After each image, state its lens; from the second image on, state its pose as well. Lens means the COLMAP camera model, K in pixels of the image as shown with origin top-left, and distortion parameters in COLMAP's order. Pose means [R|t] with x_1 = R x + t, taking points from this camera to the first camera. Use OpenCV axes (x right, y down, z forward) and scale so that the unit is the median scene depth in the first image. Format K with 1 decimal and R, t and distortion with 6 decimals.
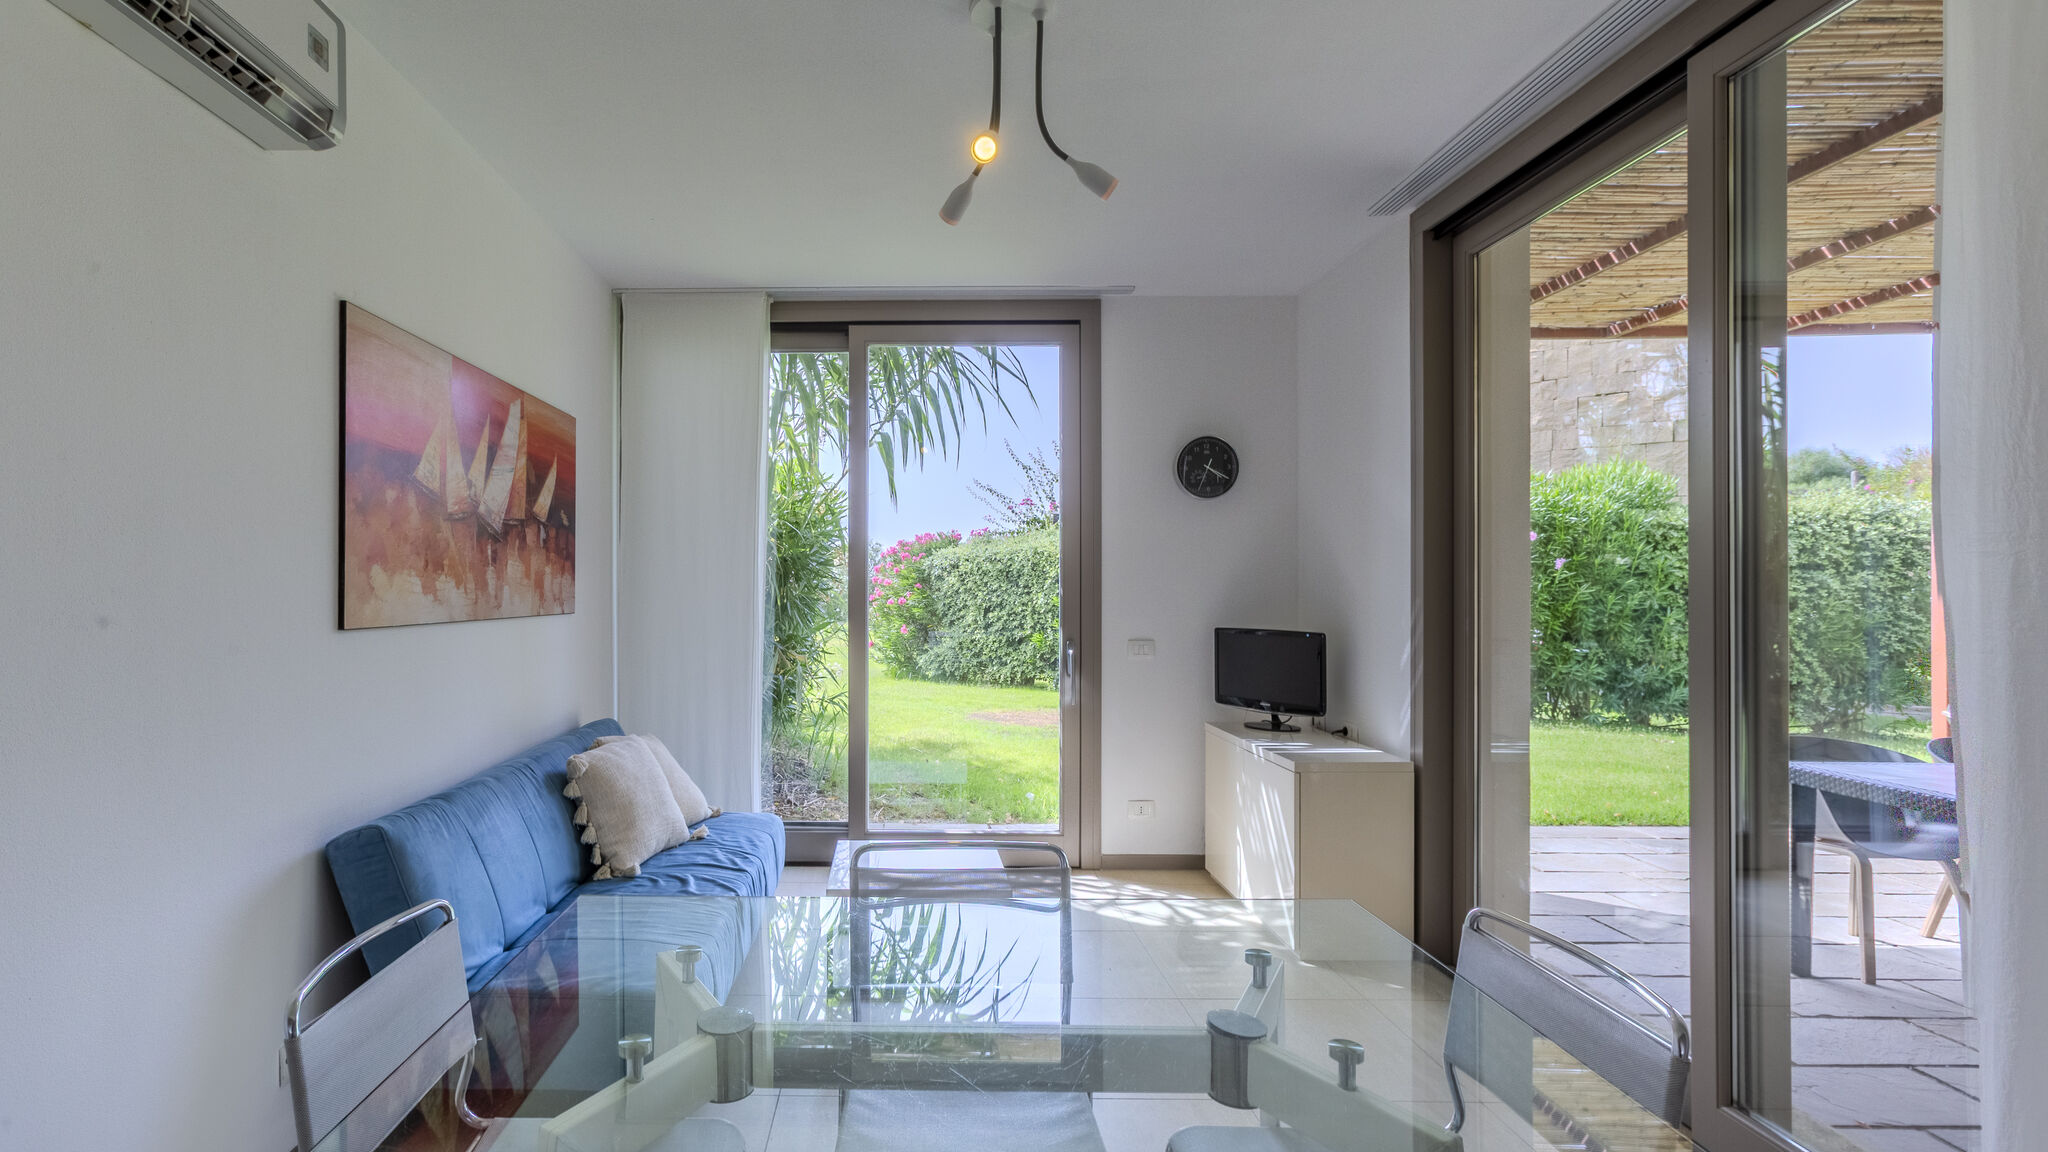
lens RADIAL K [[960.3, 0, 890.4], [0, 960.3, 589.8], [0, 0, 1]] dist [-0.011098, 0.000996]
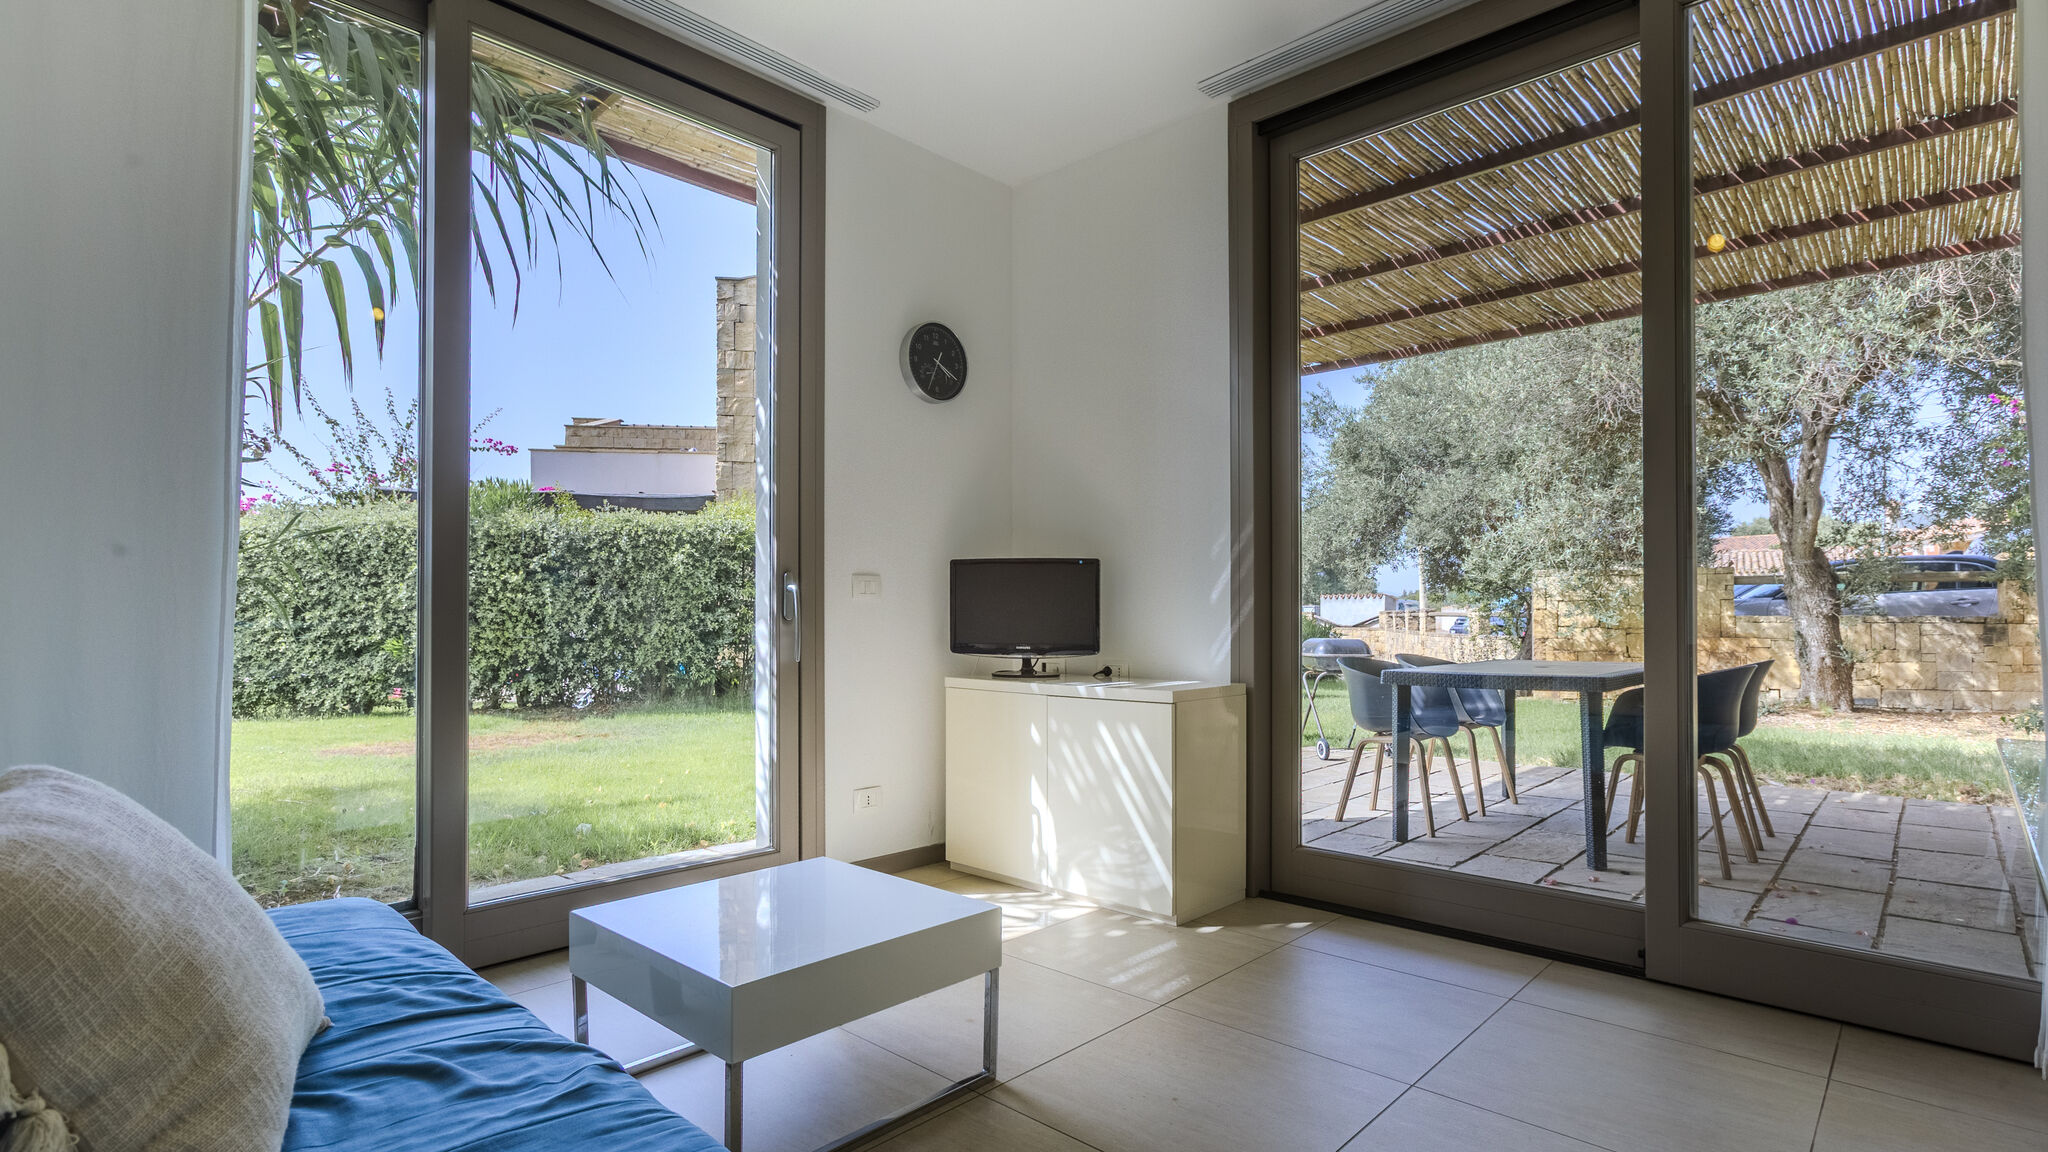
lens RADIAL K [[987.9, 0, 1035.1], [0, 987.9, 604.9], [0, 0, 1]] dist [-0.002252, 0.000346]
pose [[0.666211, 0.009198, 0.745706, -0.275888], [0.001758, 0.999902, -0.013904, 0.104083], [-0.745761, 0.010574, 0.666130, 0.455276]]
